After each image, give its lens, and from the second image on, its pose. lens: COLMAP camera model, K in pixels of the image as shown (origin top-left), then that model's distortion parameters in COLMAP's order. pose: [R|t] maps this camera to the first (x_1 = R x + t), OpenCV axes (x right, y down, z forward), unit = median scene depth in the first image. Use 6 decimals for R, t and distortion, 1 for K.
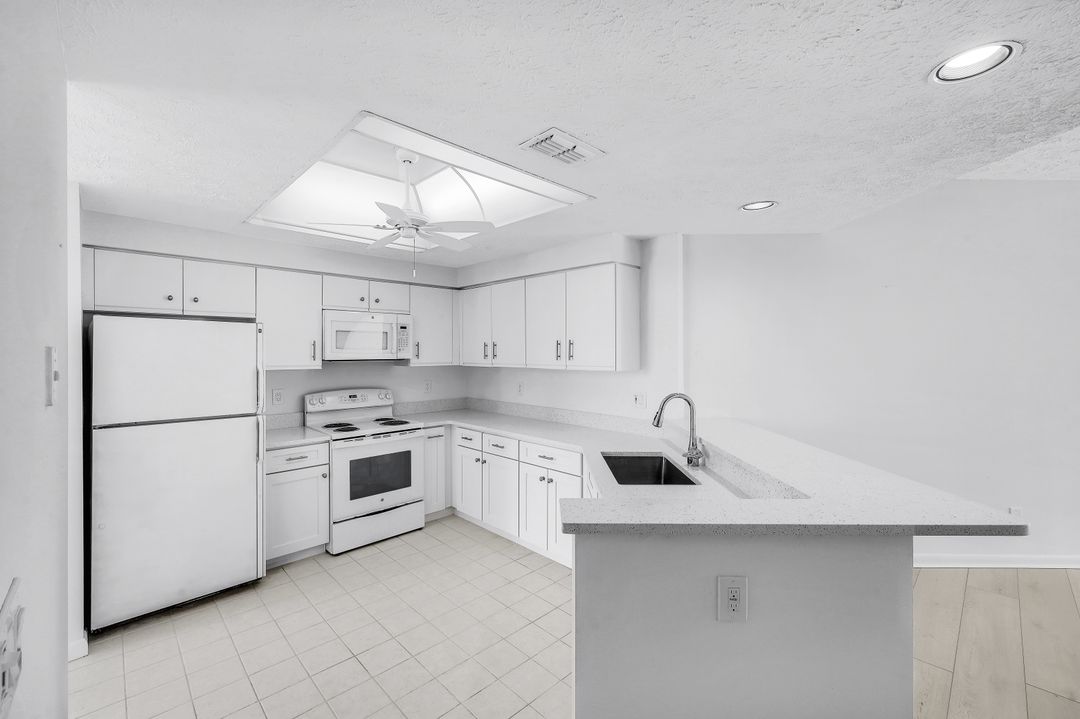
lens RADIAL K [[443.6, 0, 530.3], [0, 443.6, 354.6], [0, 0, 1]] dist [-0.007361, 0.000465]
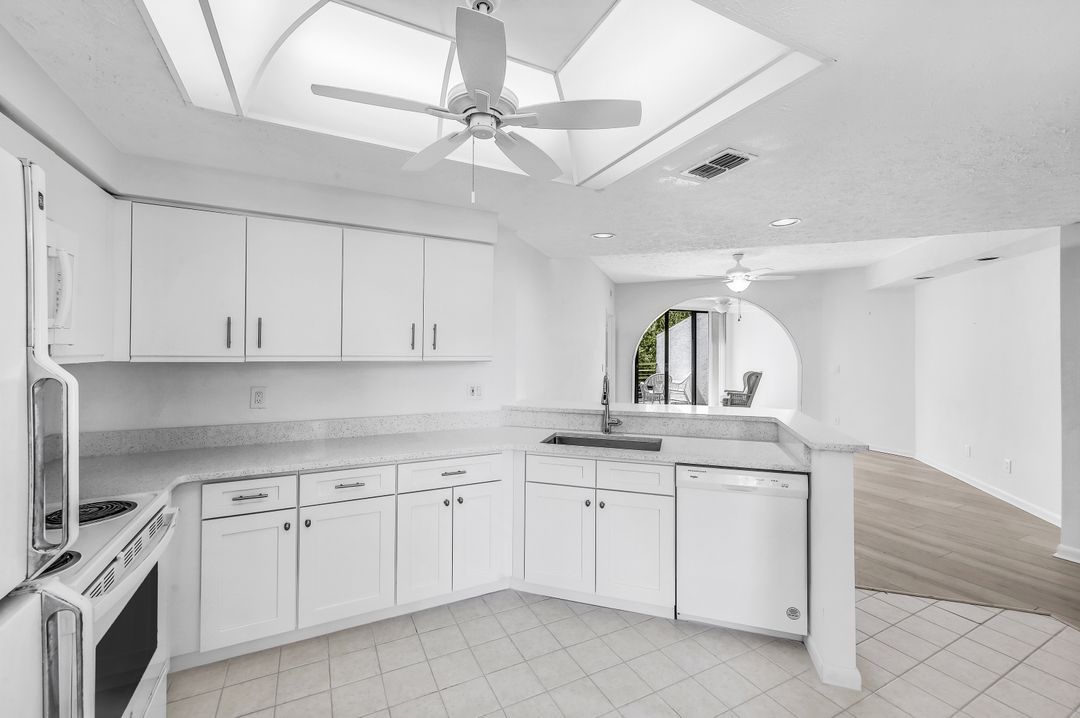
lens RADIAL K [[443.6, 0, 540.0], [0, 443.6, 353.6], [0, 0, 1]] dist [-0.007361, 0.000465]
pose [[0.291656, -0.003669, 0.956516, -0.551078], [-0.004459, 0.999977, 0.005195, 0.013322], [-0.956513, -0.005780, 0.291633, 0.519594]]
